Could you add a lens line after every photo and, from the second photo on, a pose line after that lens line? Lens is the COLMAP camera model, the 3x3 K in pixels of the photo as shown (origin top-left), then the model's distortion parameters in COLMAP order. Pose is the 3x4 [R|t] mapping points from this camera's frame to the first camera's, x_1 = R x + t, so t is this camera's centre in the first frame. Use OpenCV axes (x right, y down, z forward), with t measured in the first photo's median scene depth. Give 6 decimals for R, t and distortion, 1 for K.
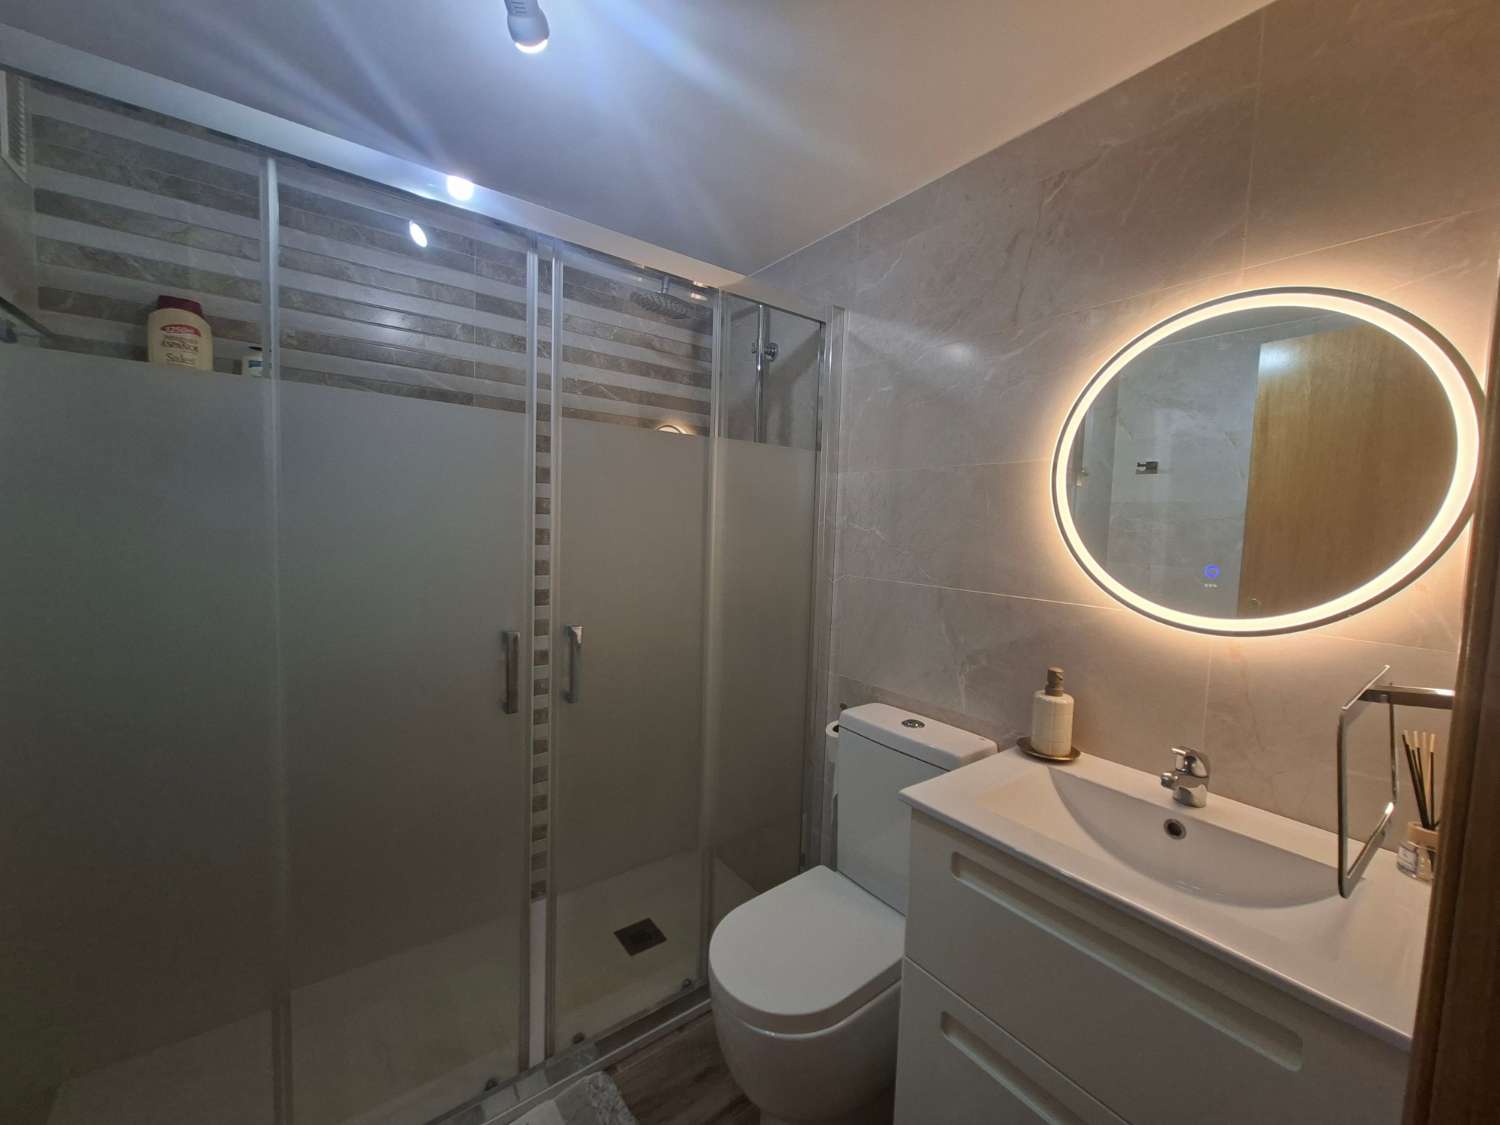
lens RADIAL K [[593.3, 0, 755.6], [0, 593.3, 563.7], [0, 0, 1]] dist [-0.001489, 0.000211]
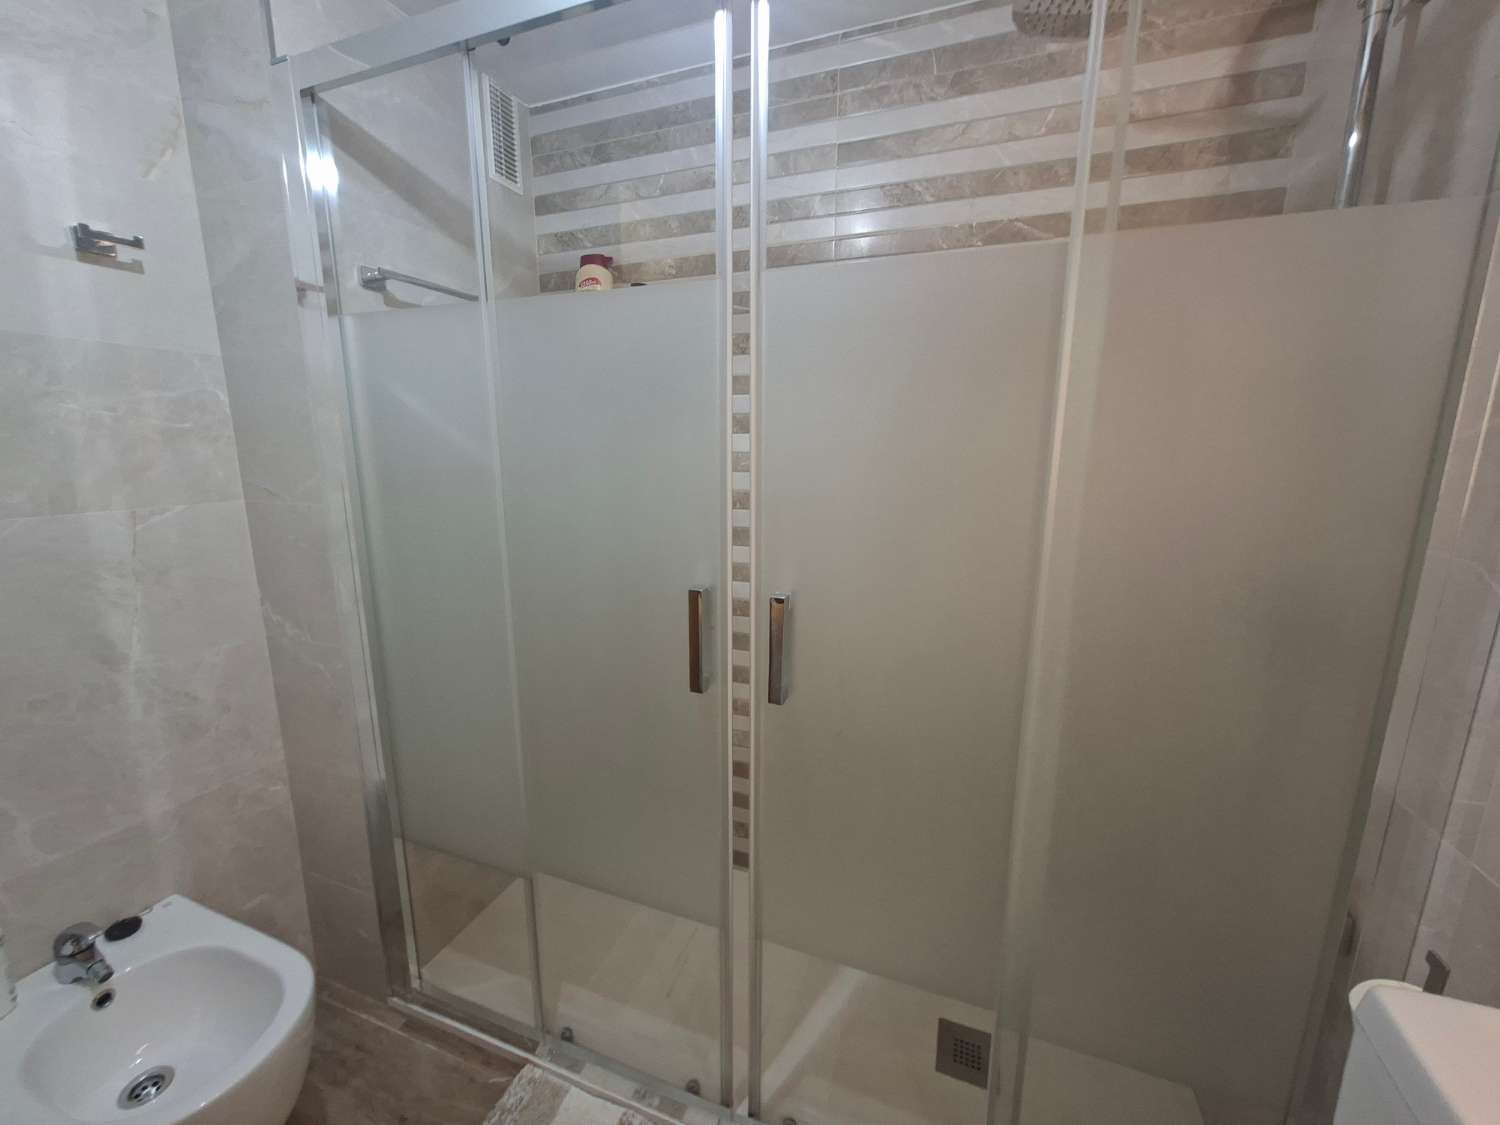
lens RADIAL K [[593.3, 0, 755.6], [0, 593.3, 563.7], [0, 0, 1]] dist [-0.001489, 0.000211]
pose [[0.547154, 0.127310, -0.827293, 0.218109], [-0.043715, 0.991363, 0.123646, -0.010302], [0.835889, -0.031489, 0.547994, 0.594300]]
